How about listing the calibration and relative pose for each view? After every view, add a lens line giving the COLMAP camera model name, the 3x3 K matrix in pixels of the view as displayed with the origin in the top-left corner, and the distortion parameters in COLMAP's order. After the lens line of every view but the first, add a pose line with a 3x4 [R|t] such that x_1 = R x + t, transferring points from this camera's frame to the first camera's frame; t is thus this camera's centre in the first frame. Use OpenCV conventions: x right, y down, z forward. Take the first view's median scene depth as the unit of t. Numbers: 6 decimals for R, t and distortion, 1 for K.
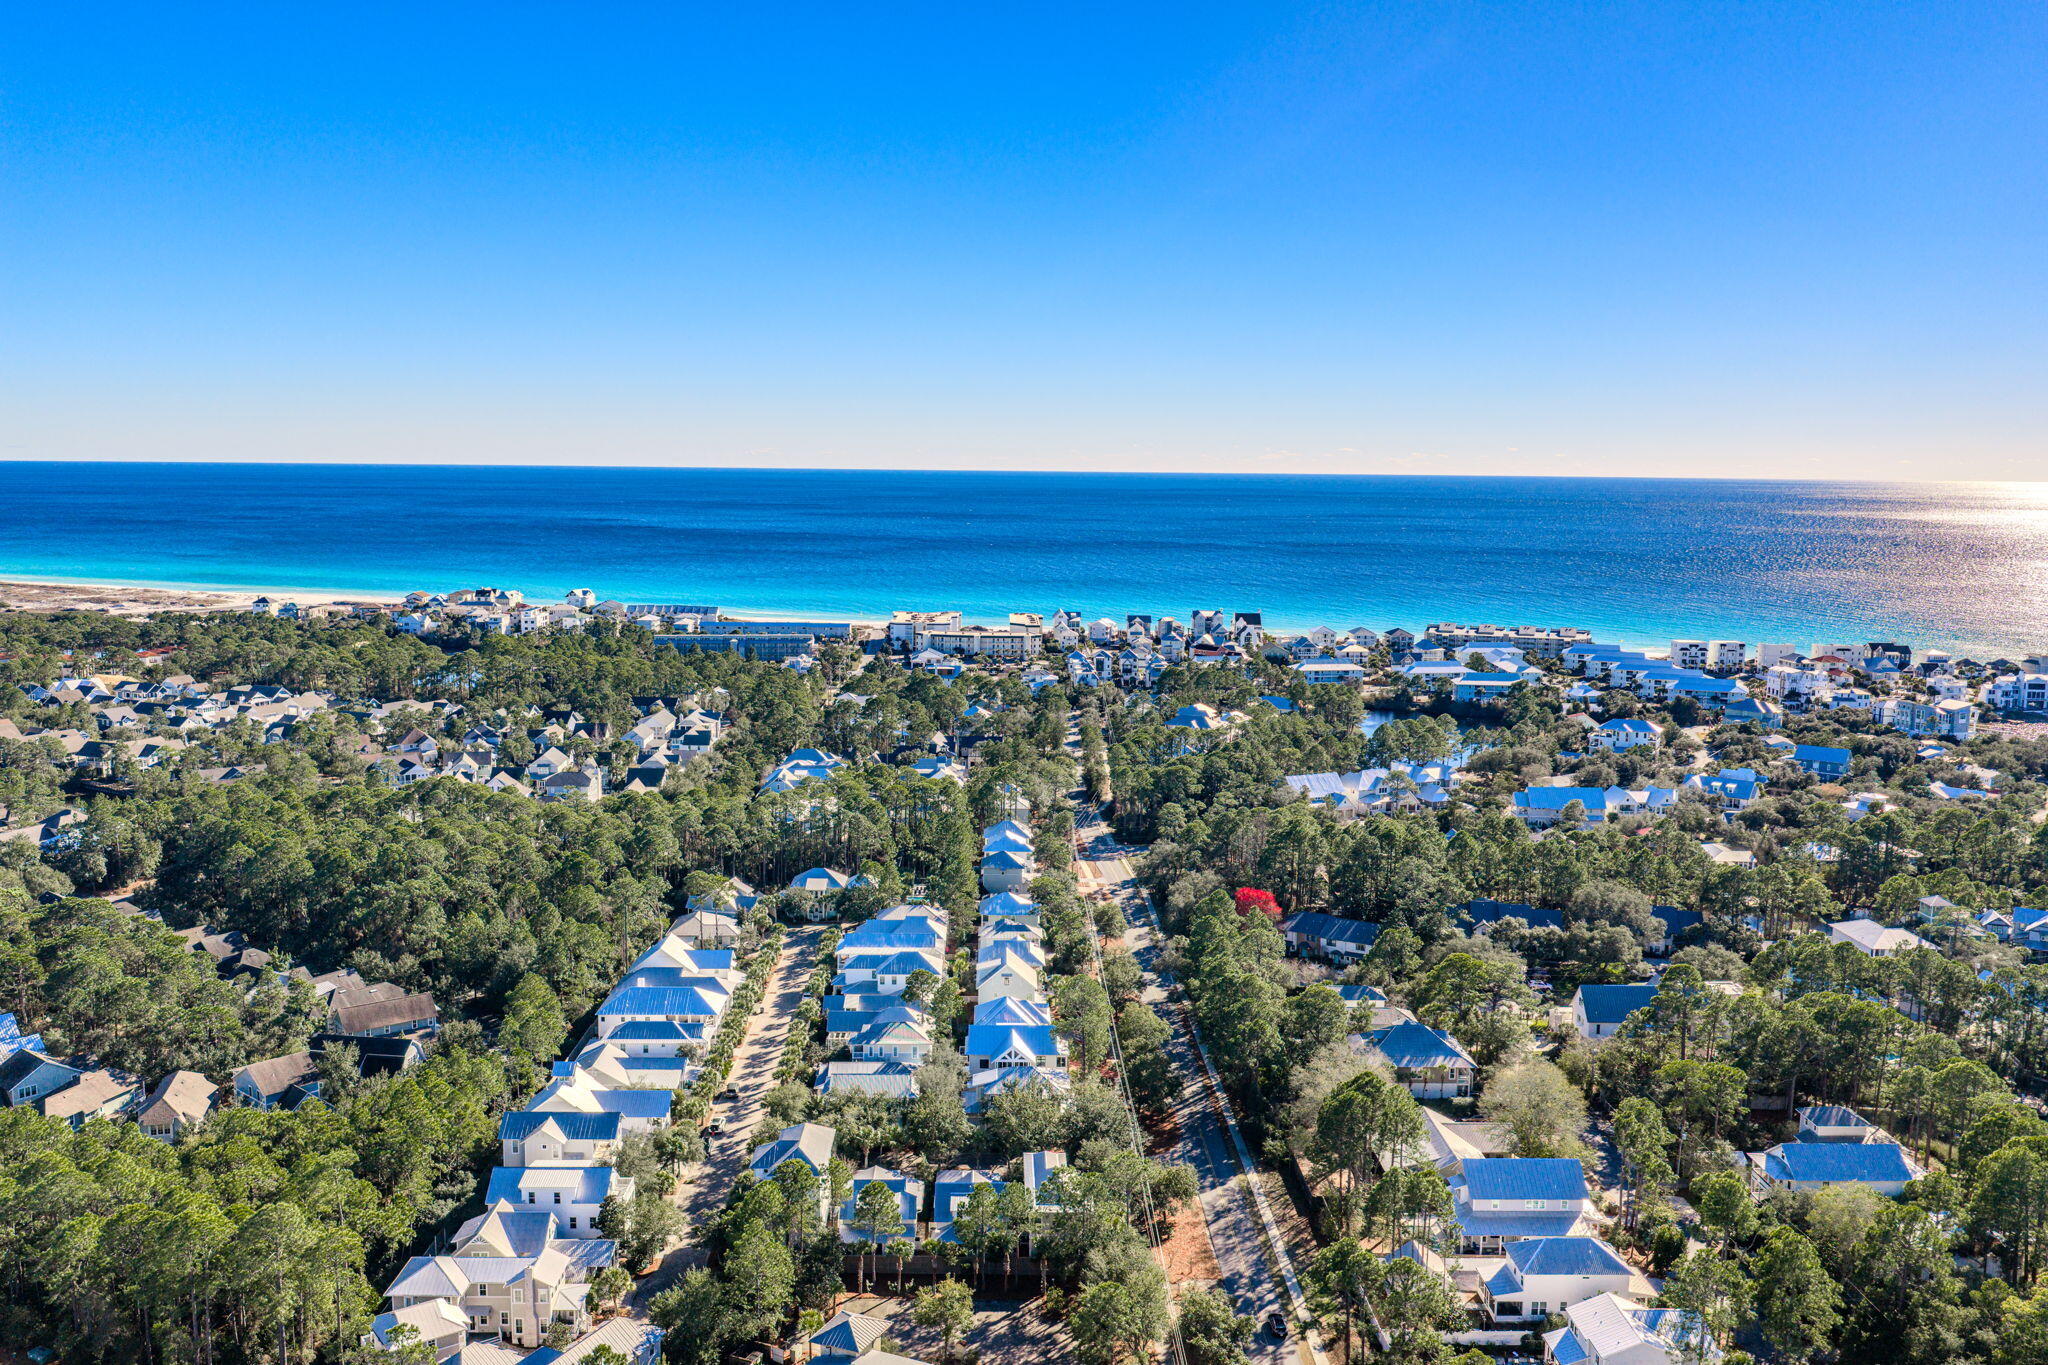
lens RADIAL K [[1694.5, 0, 1017.1], [0, 1694.5, 689.5], [0, 0, 1]] dist [0.037239, -0.065987]
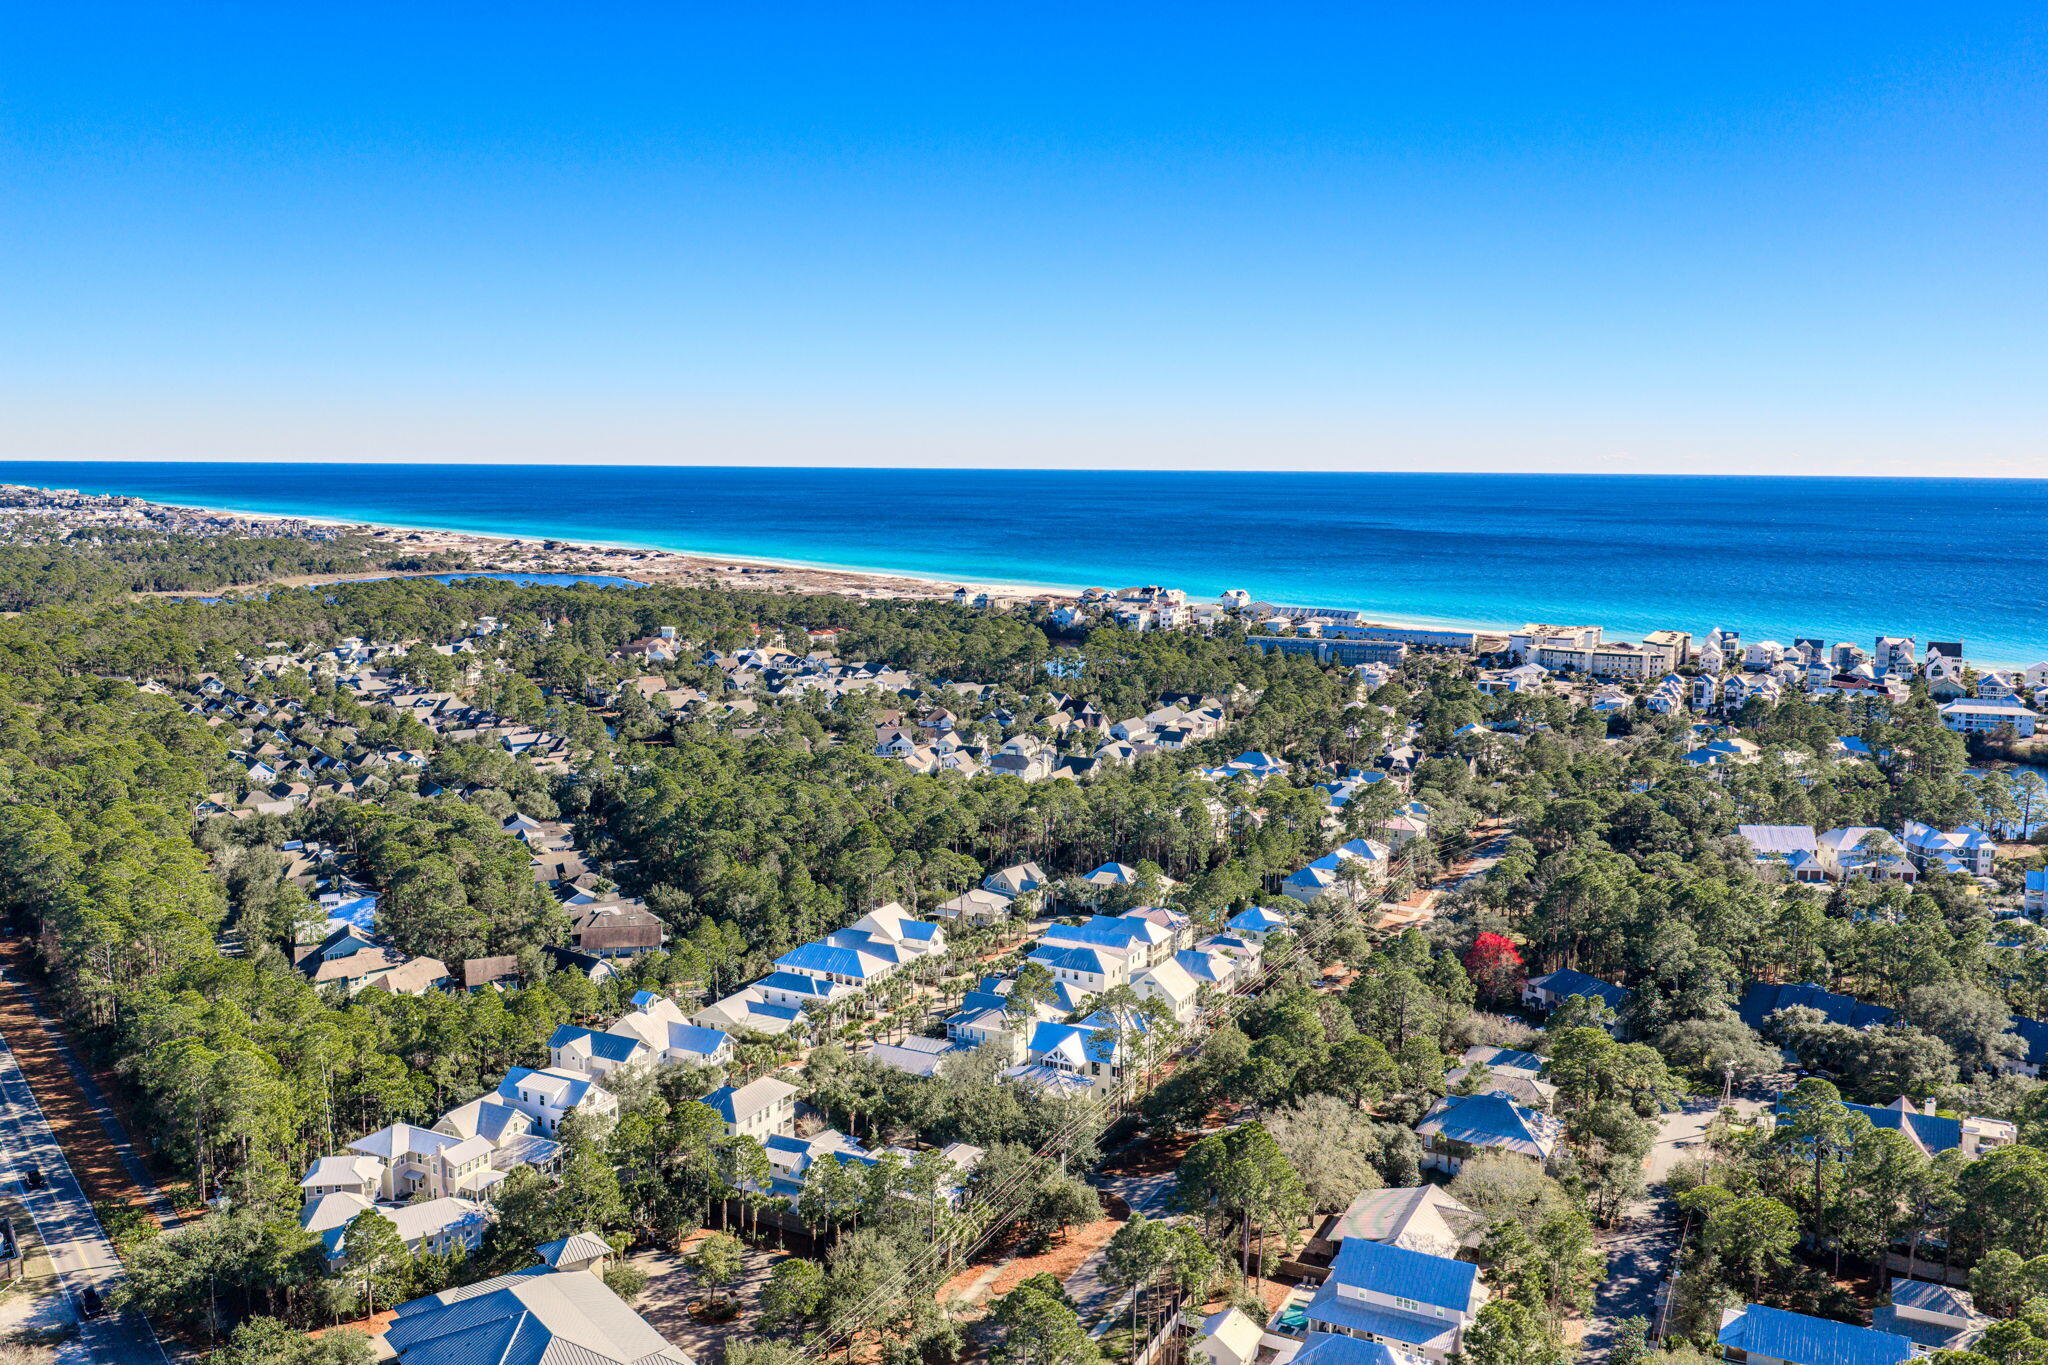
lens RADIAL K [[1694.5, 0, 1017.1], [0, 1694.5, 689.5], [0, 0, 1]] dist [0.037239, -0.065987]
pose [[0.878893, 0.060404, -0.473179, 0.130668], [-0.061824, 0.998008, 0.012567, -0.003553], [0.472996, 0.018209, 0.880877, 0.029919]]
